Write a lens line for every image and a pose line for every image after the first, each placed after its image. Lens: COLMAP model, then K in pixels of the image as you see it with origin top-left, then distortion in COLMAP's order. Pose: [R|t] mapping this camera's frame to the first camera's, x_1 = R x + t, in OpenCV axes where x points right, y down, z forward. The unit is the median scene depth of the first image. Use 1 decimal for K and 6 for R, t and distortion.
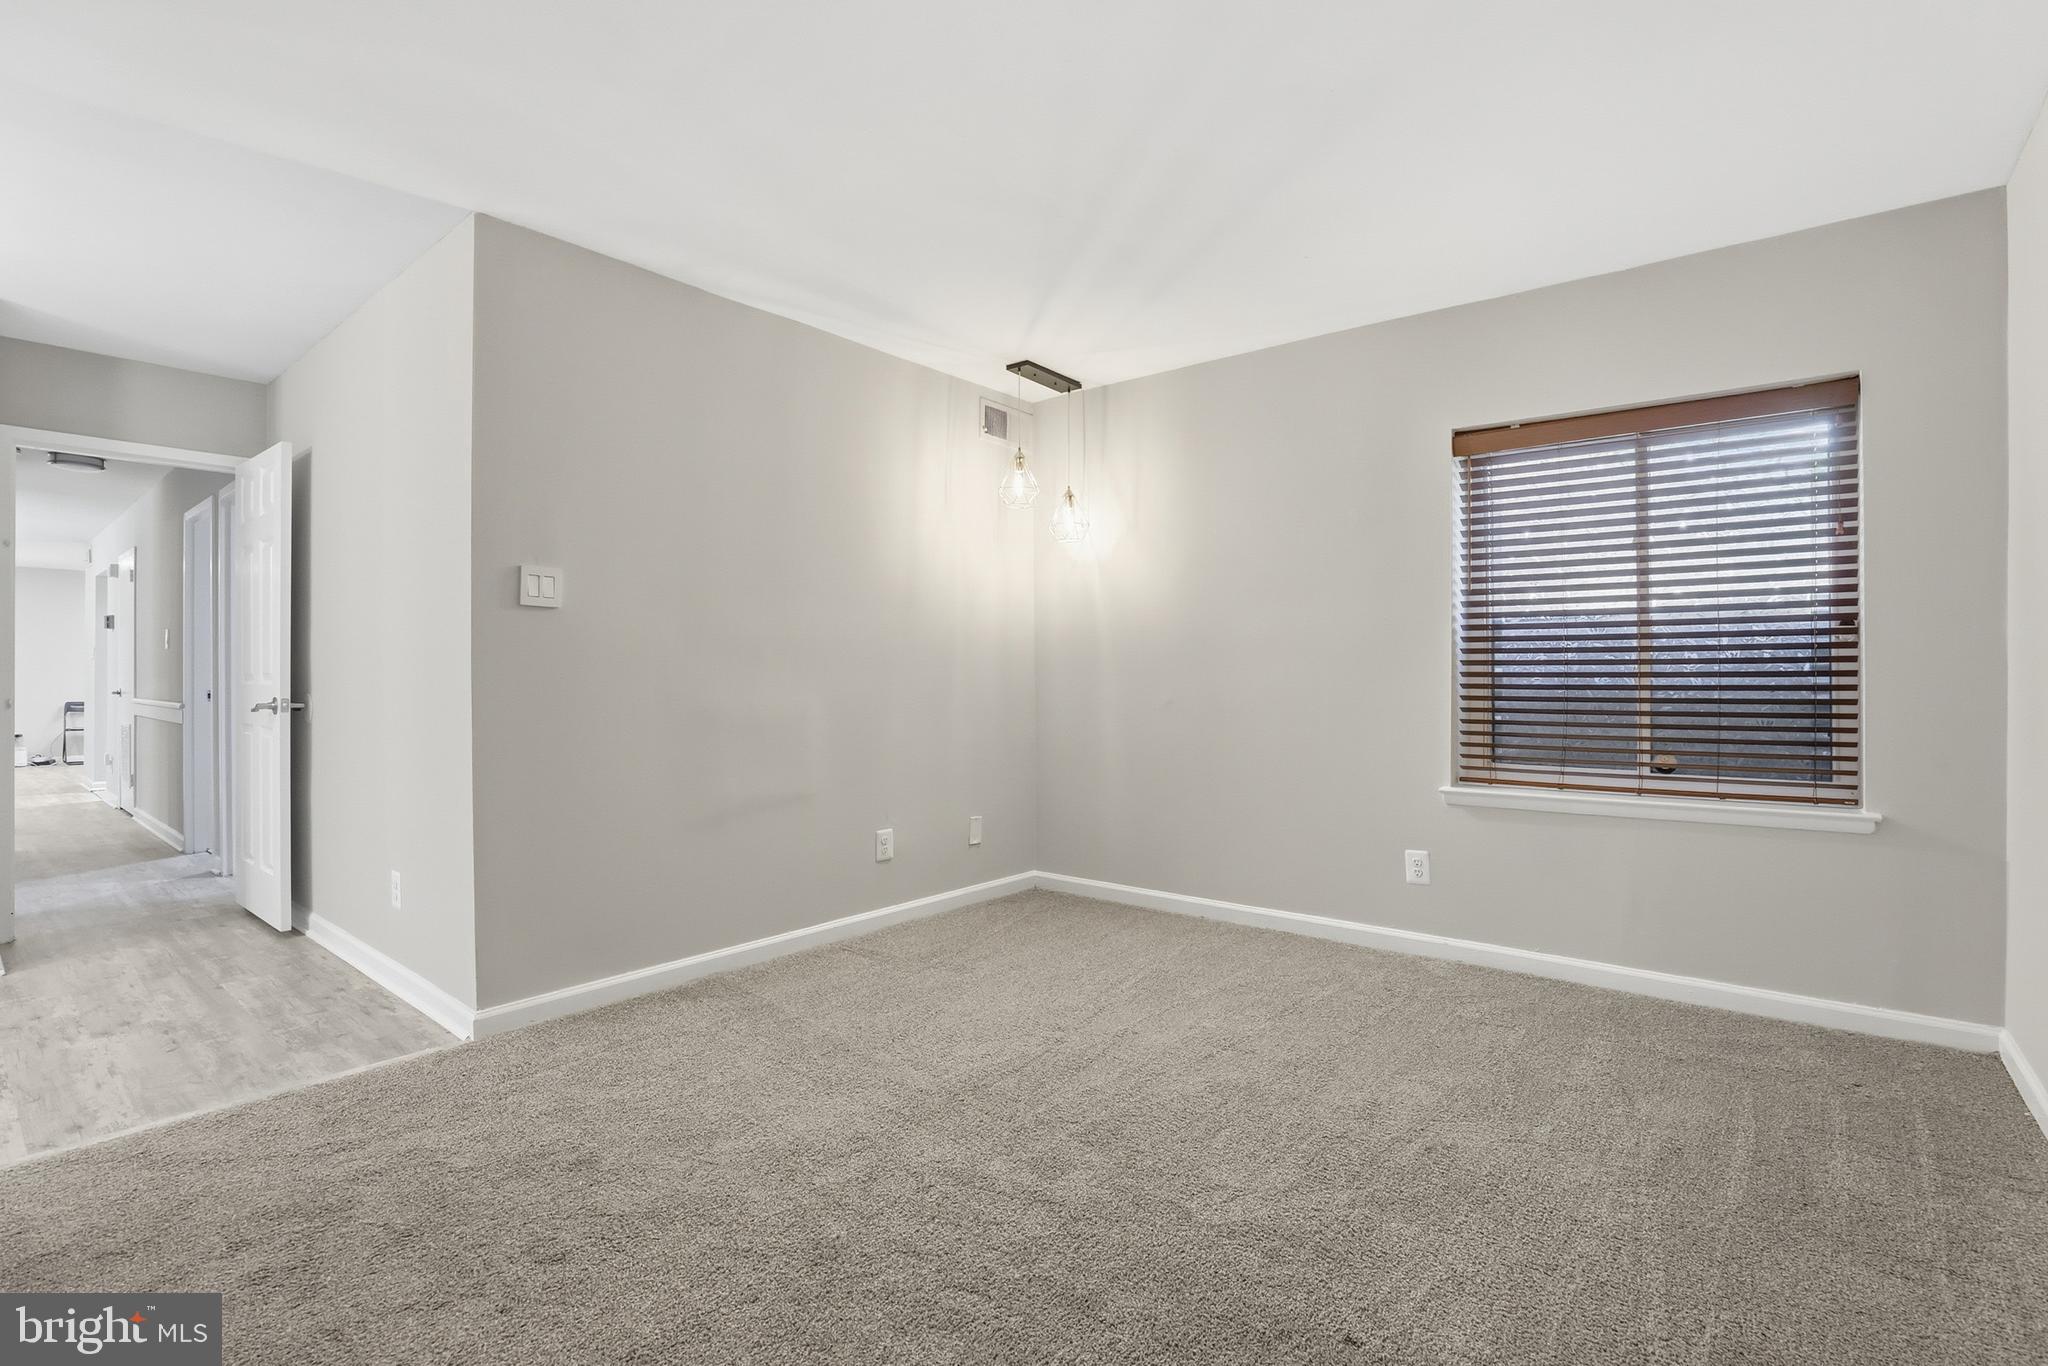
lens RADIAL K [[940.5, 0, 1034.5], [0, 940.5, 675.9], [0, 0, 1]] dist [-0.041548, 0.009755]
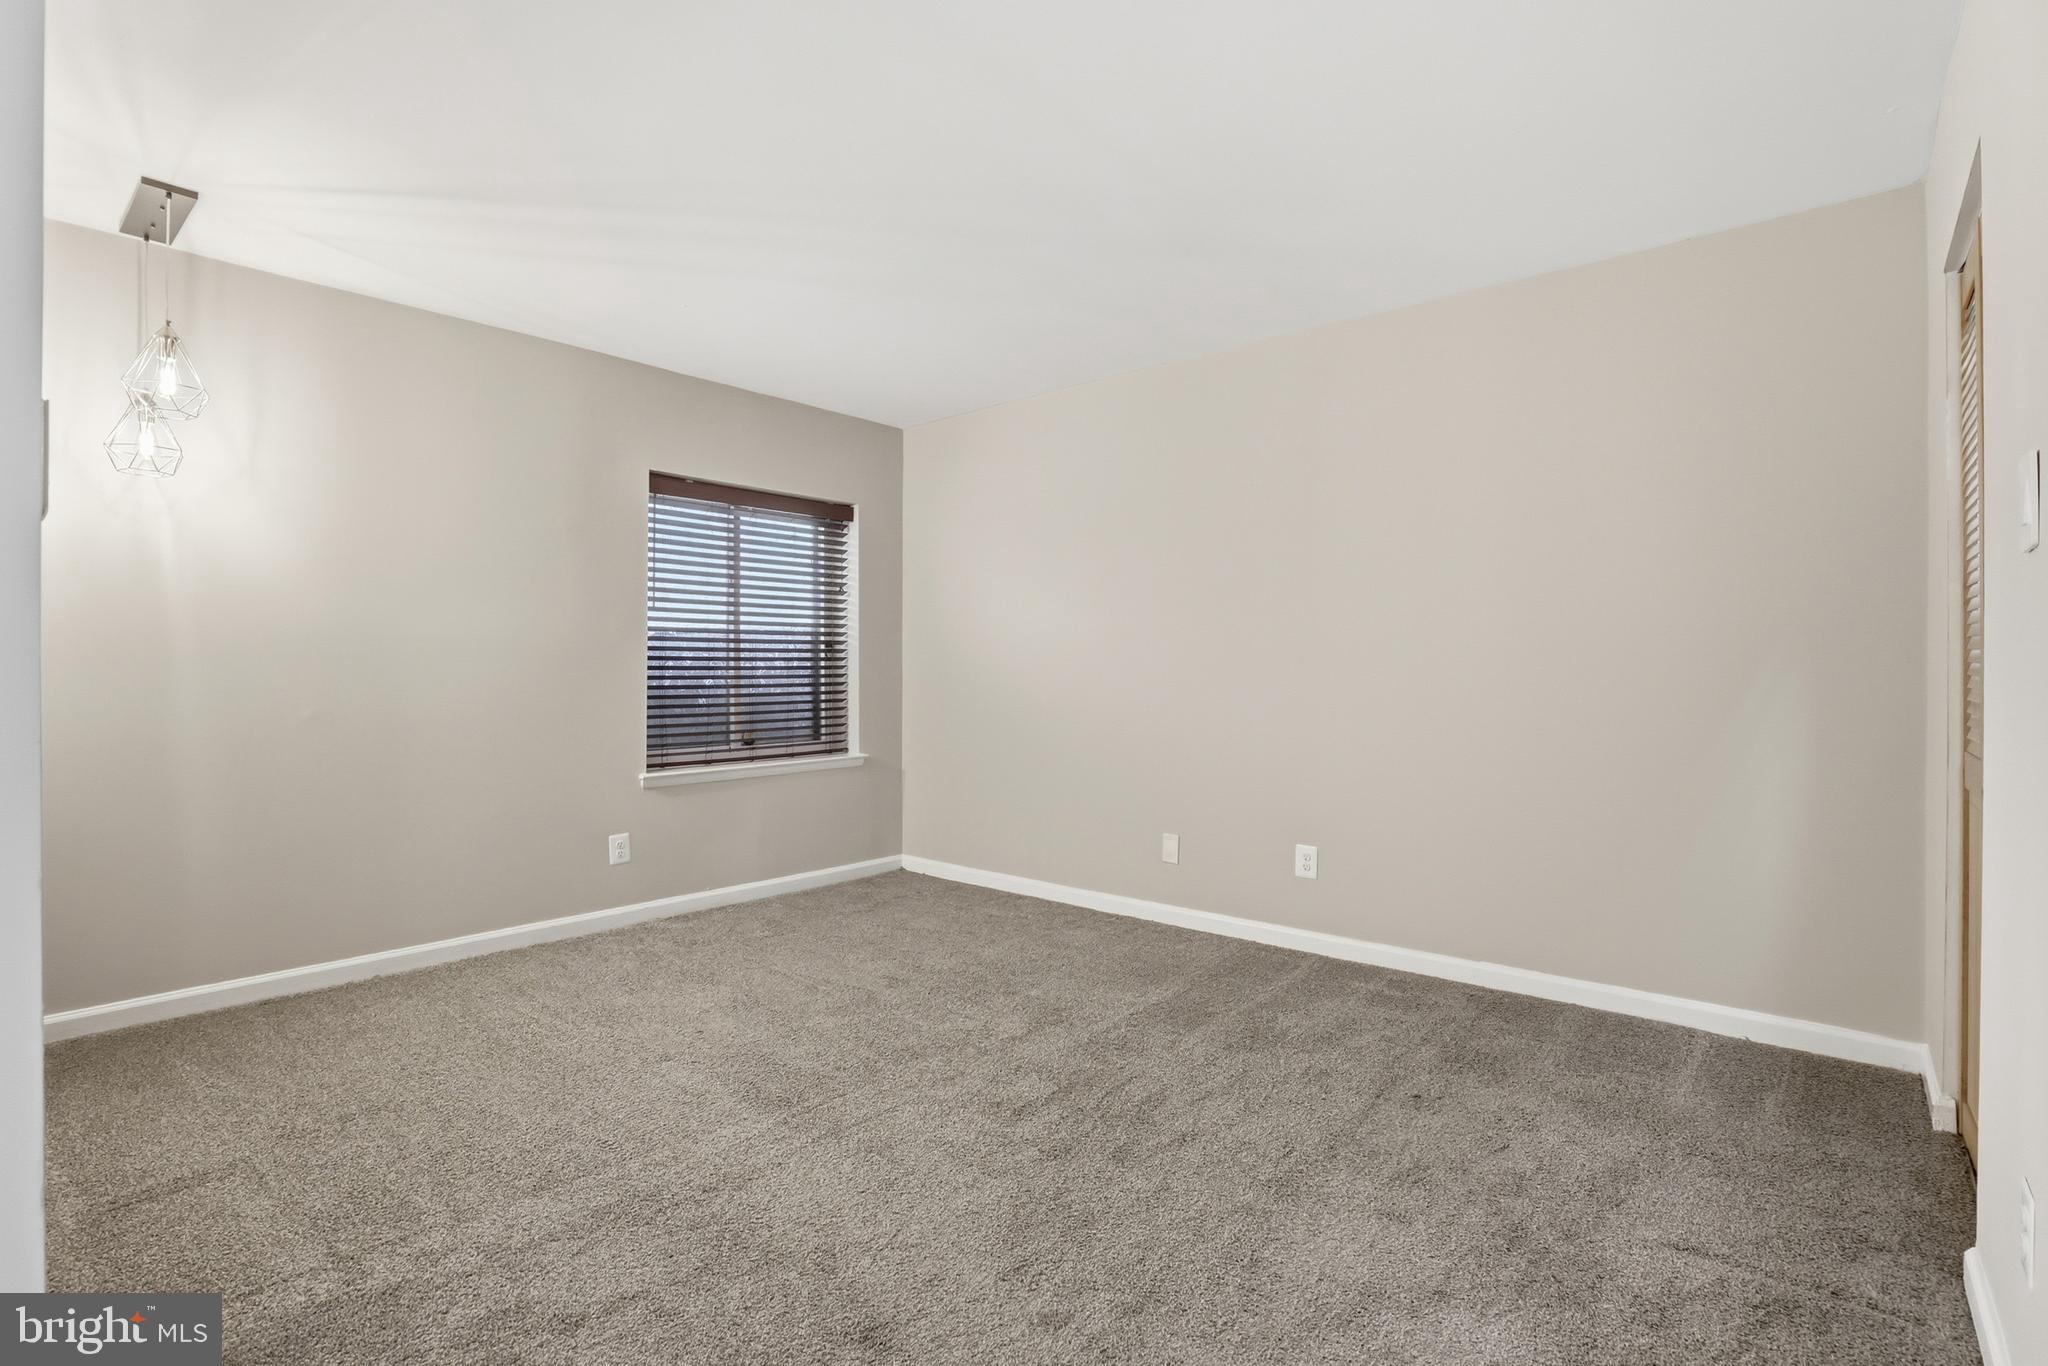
lens RADIAL K [[940.5, 0, 1013.6], [0, 940.5, 679.4], [0, 0, 1]] dist [-0.041548, 0.009755]
pose [[0.037870, -0.009606, 0.999237, -0.735874], [-0.000656, 0.999953, 0.009638, -0.011953], [-0.999282, -0.001020, 0.037862, 0.508723]]
